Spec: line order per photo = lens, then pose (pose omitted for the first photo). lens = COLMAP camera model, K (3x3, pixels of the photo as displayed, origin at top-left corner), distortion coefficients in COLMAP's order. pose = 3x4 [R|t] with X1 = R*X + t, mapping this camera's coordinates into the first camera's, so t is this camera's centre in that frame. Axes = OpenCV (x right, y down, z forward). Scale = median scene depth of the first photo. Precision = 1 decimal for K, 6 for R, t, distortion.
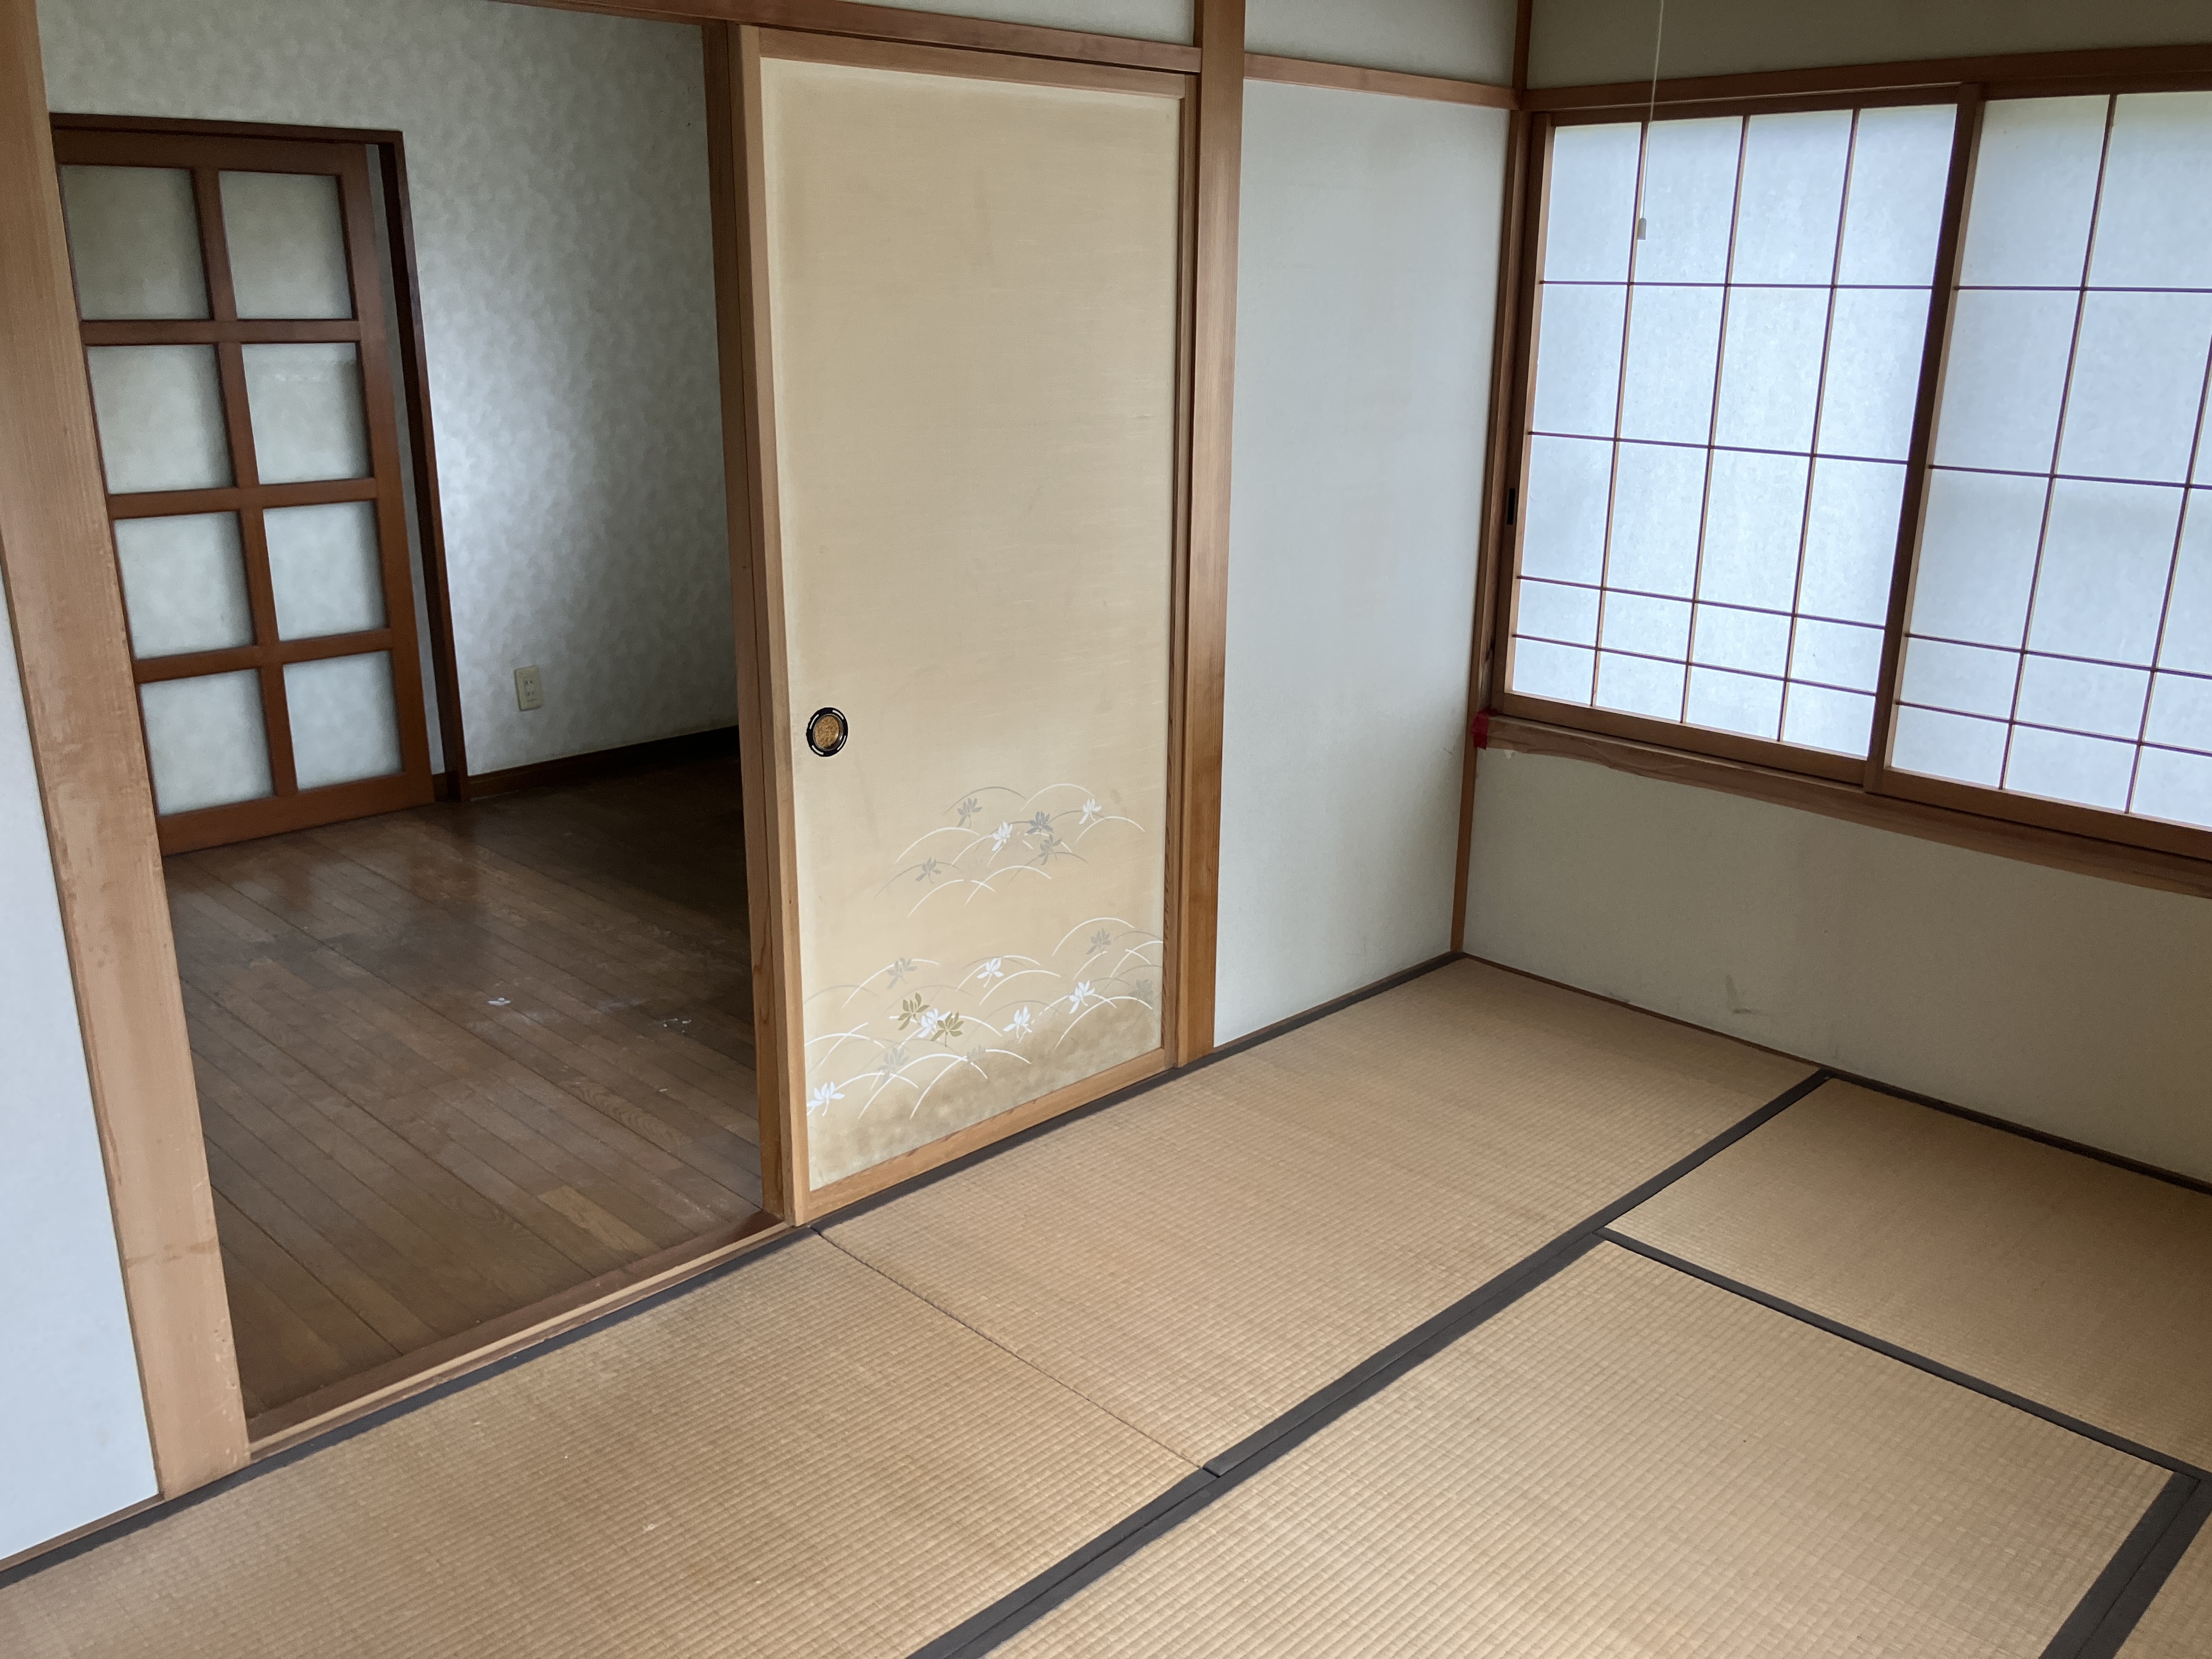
lens RADIAL K [[1824.5, 0, 1106.0], [0, 1824.5, 829.5], [0, 0, 1]] dist [0.002296, 0.010216]
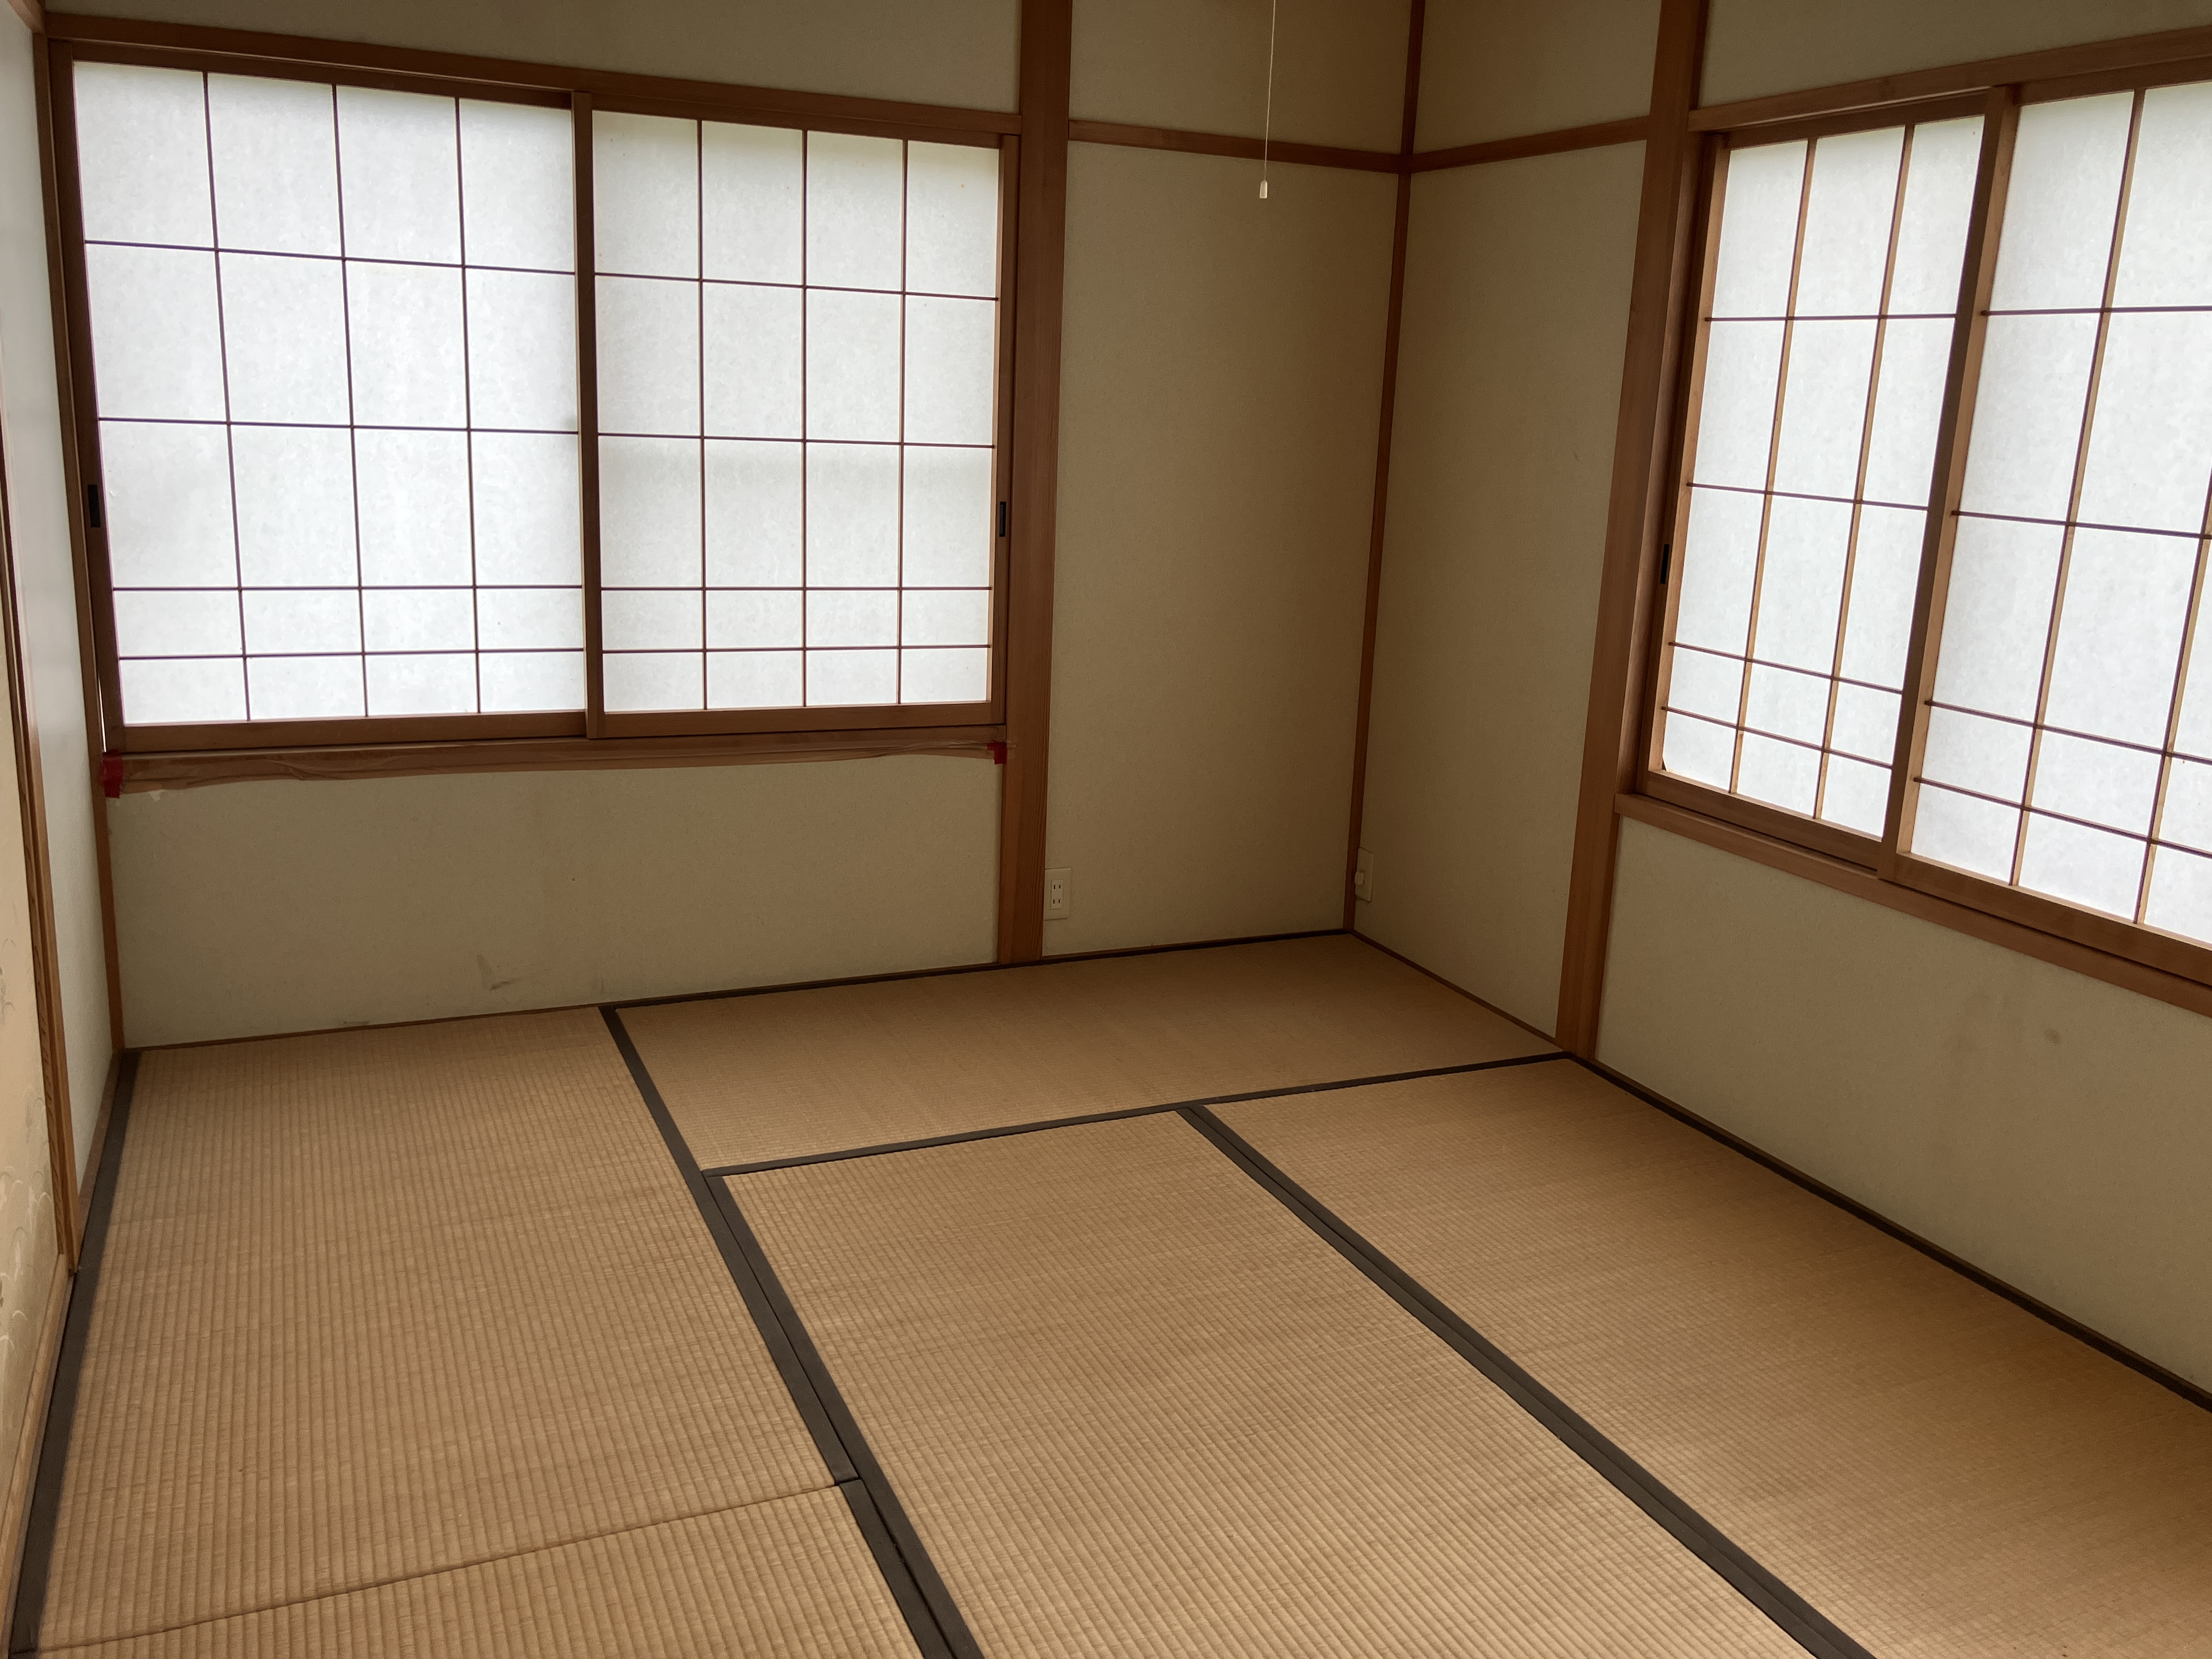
lens RADIAL K [[1847.8, 0, 1094.3], [0, 1847.8, 795.4], [0, 0, 1]] dist [0.000938, 0.002074]
pose [[0.361564, -0.197370, 0.911217, -0.464307], [0.232881, 0.965476, 0.116717, -0.045996], [-0.902795, 0.170004, 0.395045, 0.305314]]
